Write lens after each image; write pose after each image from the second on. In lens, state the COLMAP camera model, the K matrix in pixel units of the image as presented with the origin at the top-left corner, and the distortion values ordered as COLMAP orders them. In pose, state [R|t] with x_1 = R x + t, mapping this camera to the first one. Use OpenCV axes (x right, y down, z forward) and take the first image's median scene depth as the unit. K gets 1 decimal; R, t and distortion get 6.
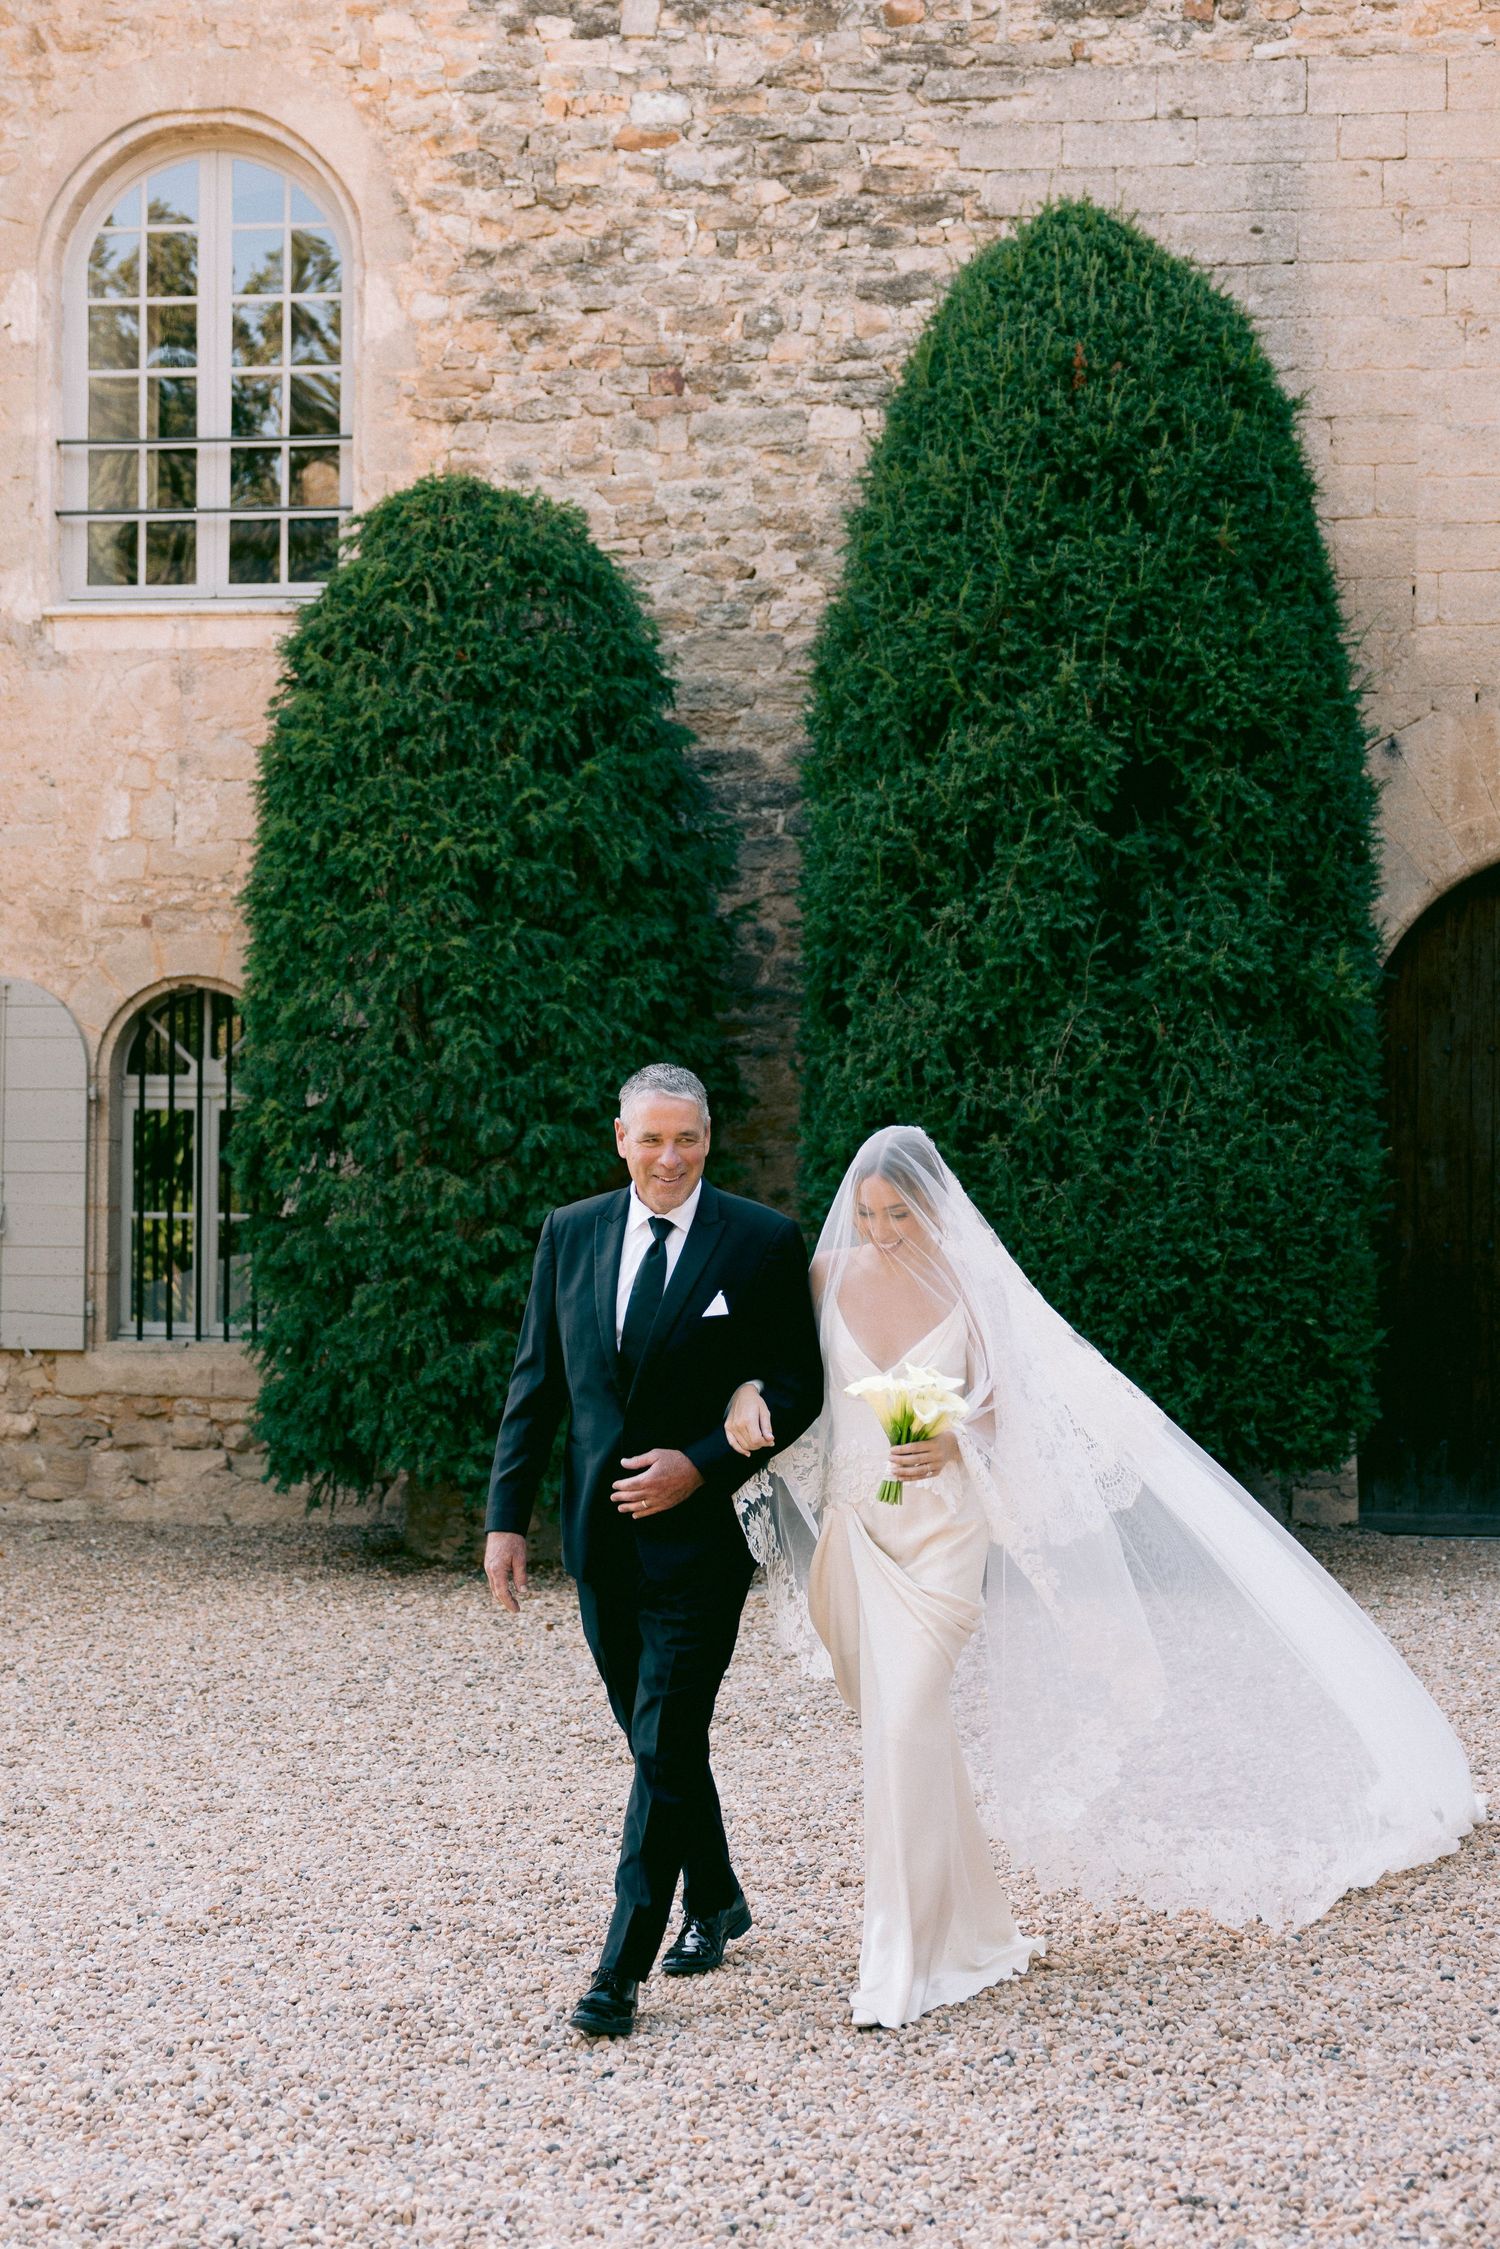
lens RADIAL K [[2563.9, 0, 752.2], [0, 2563.9, 1155.7], [0, 0, 1]] dist [-0.009178, 0.037470]
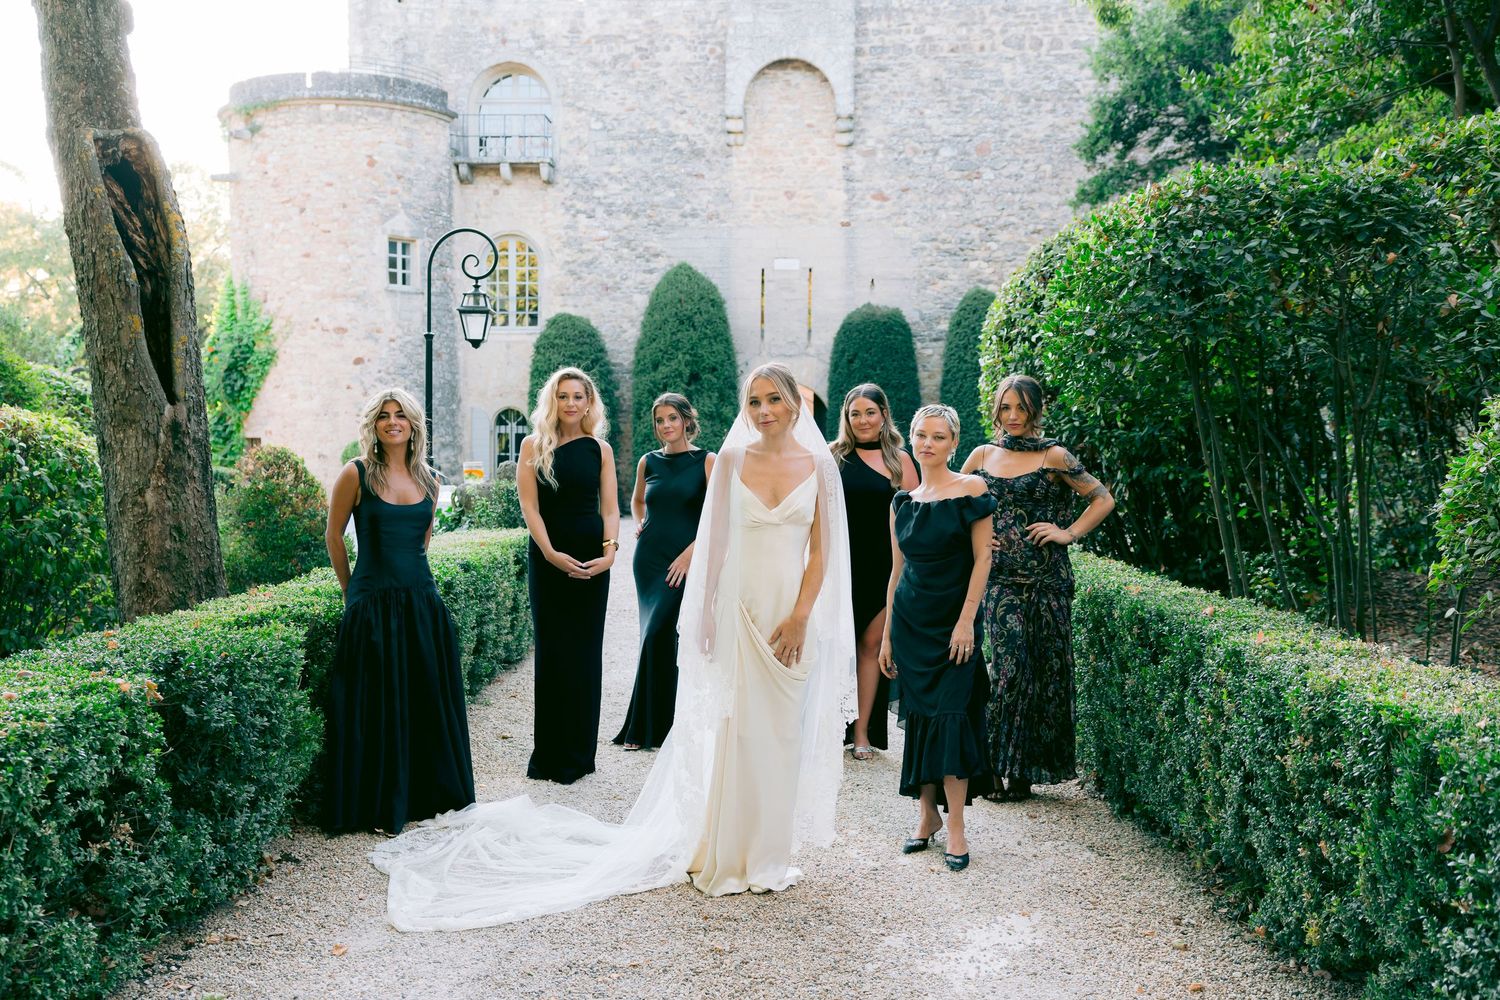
lens RADIAL K [[1557.5, 0, 715.2], [0, 1557.5, 496.9], [0, 0, 1]] dist [0.083637, -0.273831]
pose [[0.995981, -0.001831, 0.089545, -0.092705], [-0.002240, 0.998969, 0.045339, -0.031880], [-0.089536, -0.045357, 0.994950, -2.093231]]
